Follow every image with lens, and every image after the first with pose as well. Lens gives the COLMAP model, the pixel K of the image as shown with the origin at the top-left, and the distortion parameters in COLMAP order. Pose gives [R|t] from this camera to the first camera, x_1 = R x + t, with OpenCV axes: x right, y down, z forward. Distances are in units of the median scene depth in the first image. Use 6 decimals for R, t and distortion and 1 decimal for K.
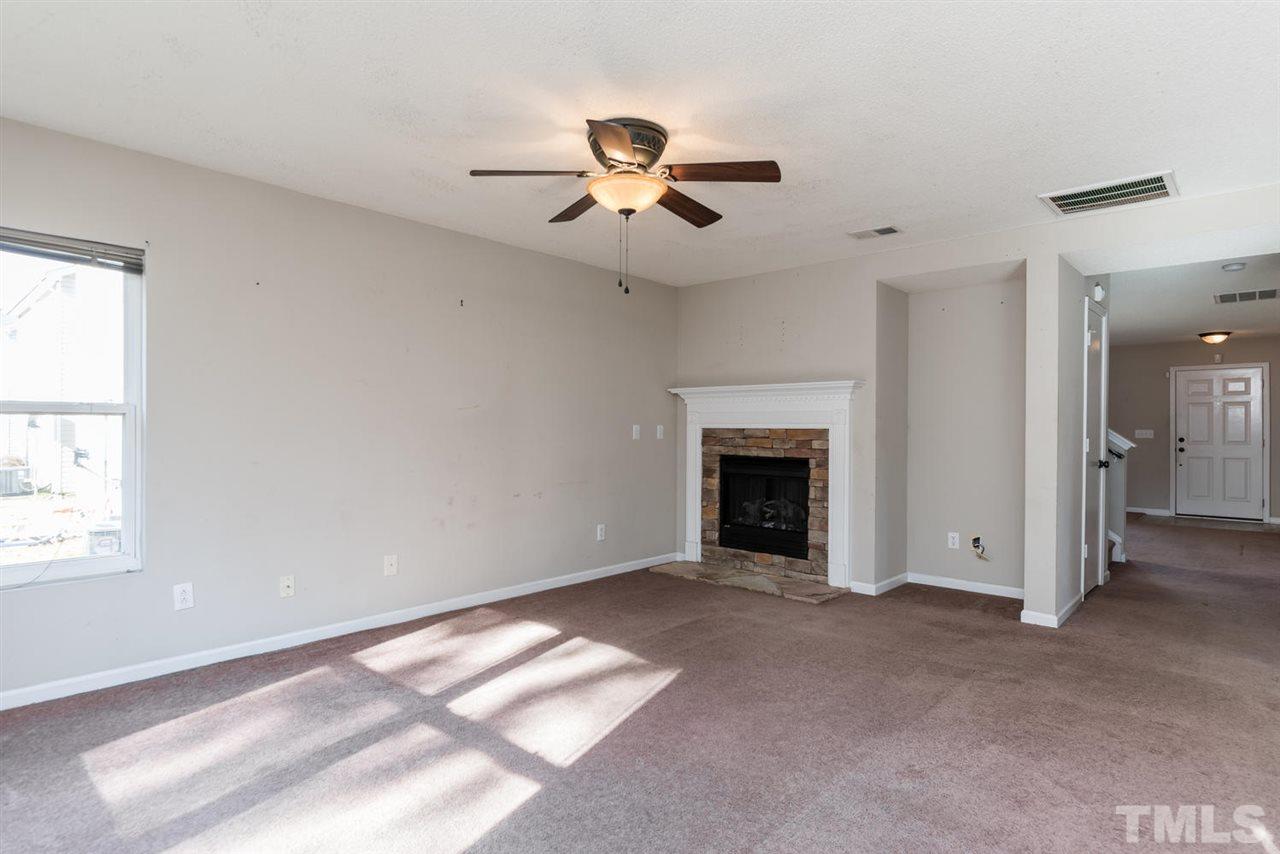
lens RADIAL K [[660.9, 0, 649.6], [0, 660.9, 425.7], [0, 0, 1]] dist [0.000586, 0.001018]
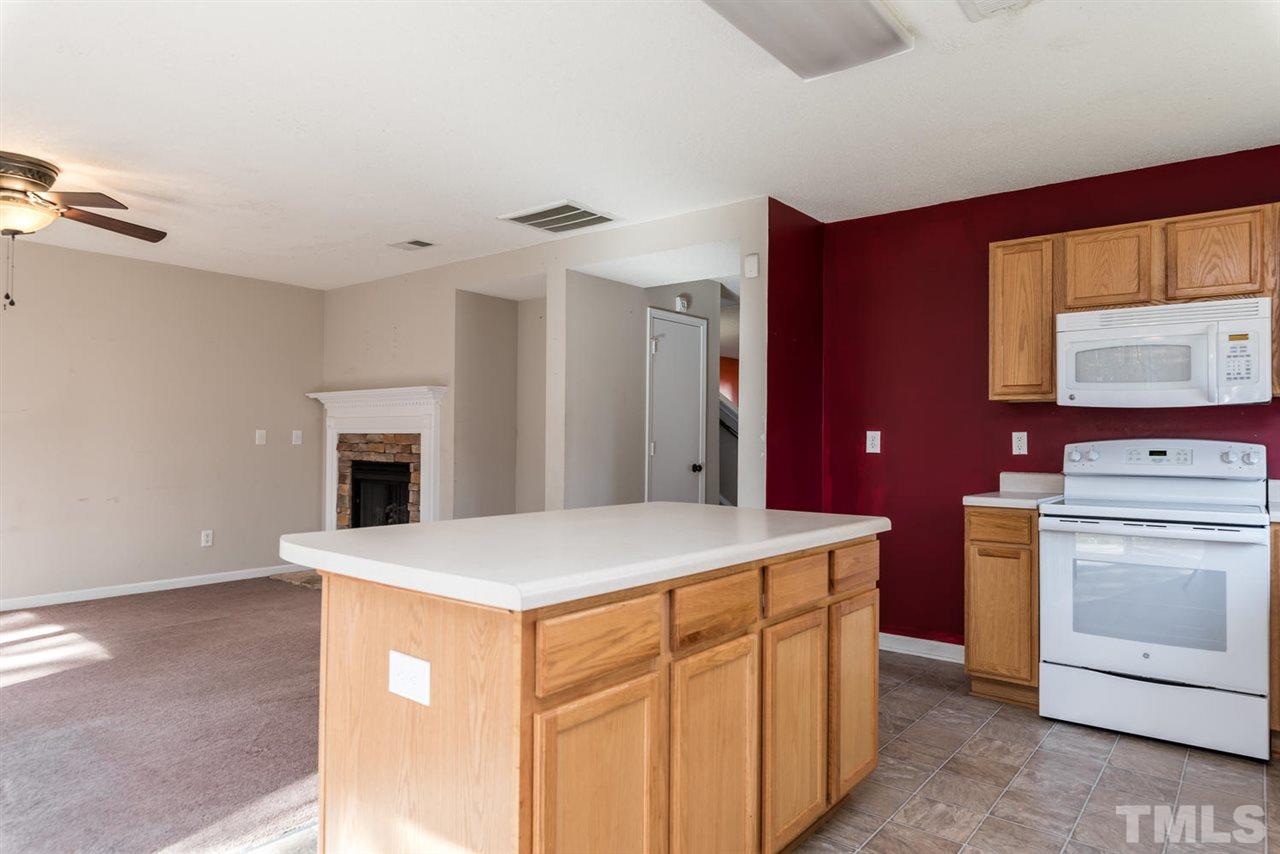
lens RADIAL K [[774.0, 0, 650.2], [0, 774.0, 424.6], [0, 0, 1]] dist [-0.001813, -0.002623]
pose [[0.998225, 0.002186, 0.059512, 0.531934], [-0.001220, 0.999867, -0.016262, 0.009975], [-0.059540, 0.016160, 0.998095, -0.197294]]
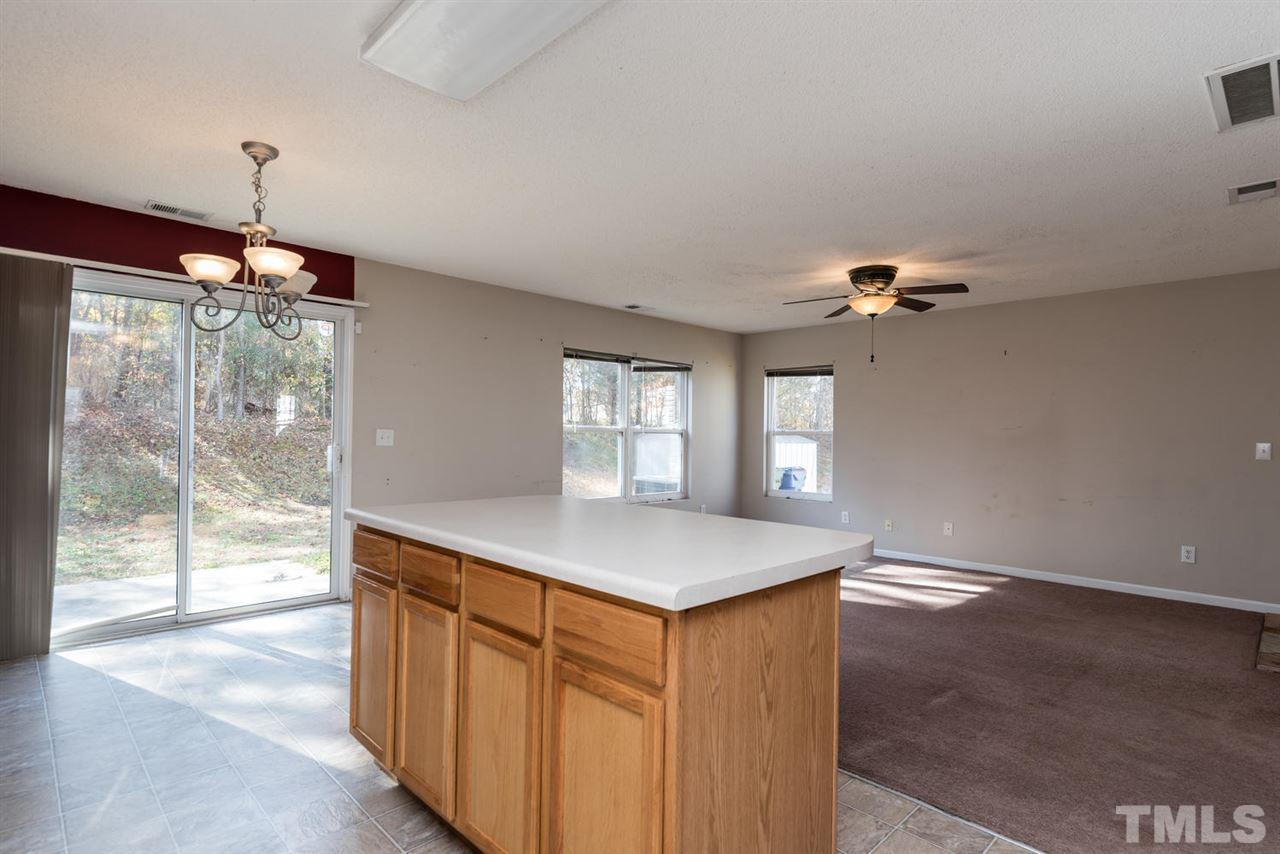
lens RADIAL K [[660.9, 0, 641.1], [0, 660.9, 427.2], [0, 0, 1]] dist [0.000586, 0.001018]
pose [[-0.057982, -0.020787, -0.998101, 0.955354], [-0.012109, 0.999724, -0.020117, 0.006617], [0.998244, 0.010920, -0.058218, 0.273422]]
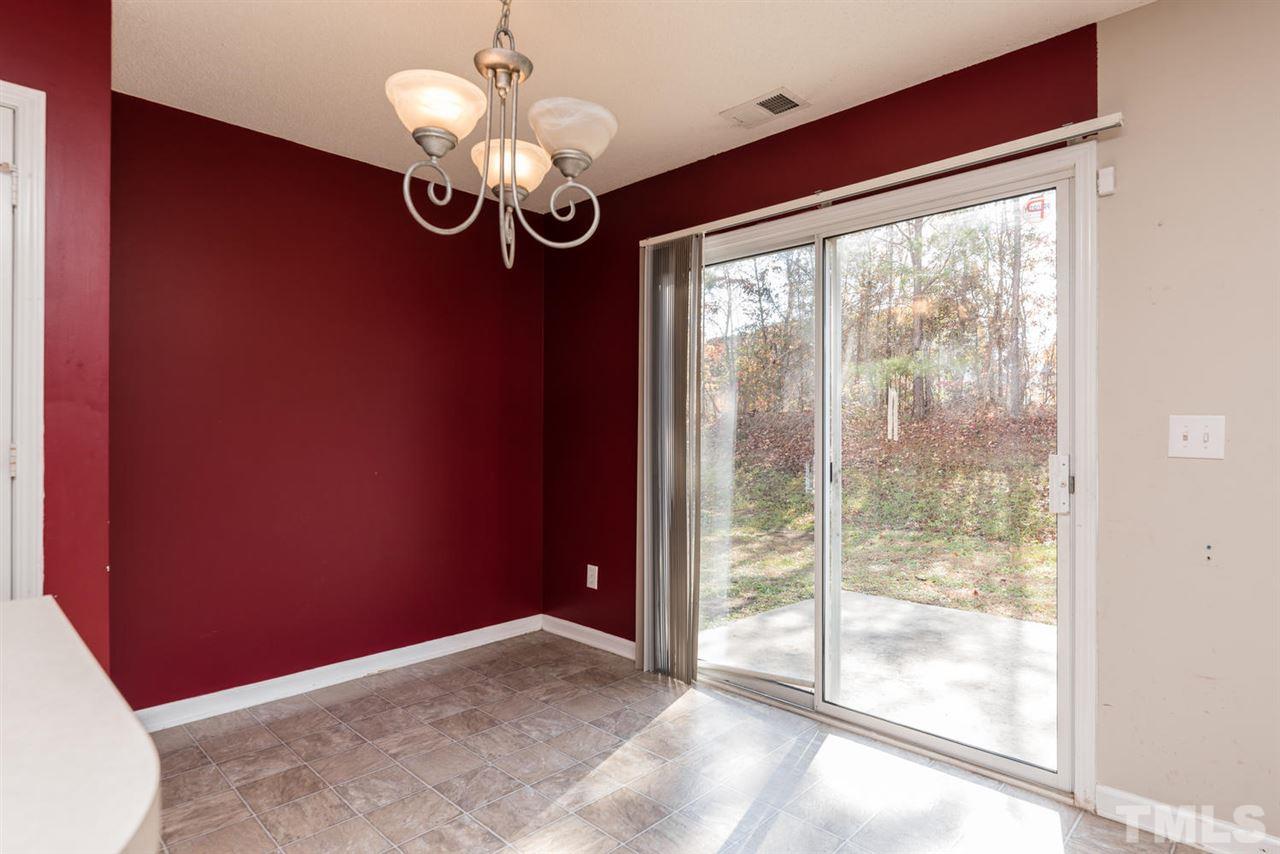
lens RADIAL K [[660.1, 0, 659.7], [0, 660.1, 429.7], [0, 0, 1]] dist [0.006595, -0.000310]
pose [[-0.999243, -0.005269, 0.038556, 0.316637], [-0.005534, 0.999962, -0.006759, 0.007306], [-0.038519, -0.006967, -0.999234, 0.227649]]
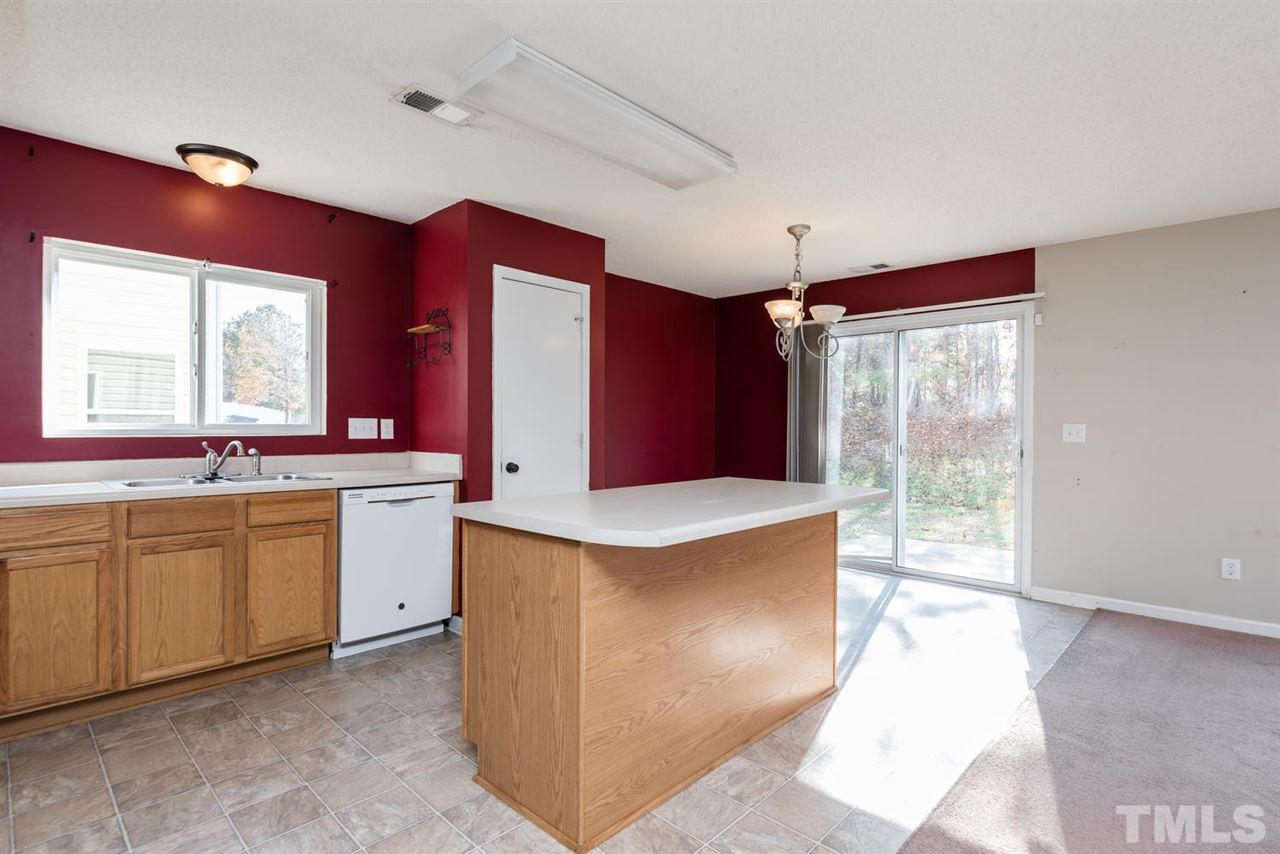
lens RADIAL K [[636.9, 0, 633.7], [0, 636.9, 424.3], [0, 0, 1]] dist [-0.003279, -0.000430]
pose [[-0.998618, -0.013583, 0.050779, 0.565764], [-0.013701, 0.999904, -0.001988, 0.004822], [-0.050747, -0.002681, -0.998708, 0.706592]]
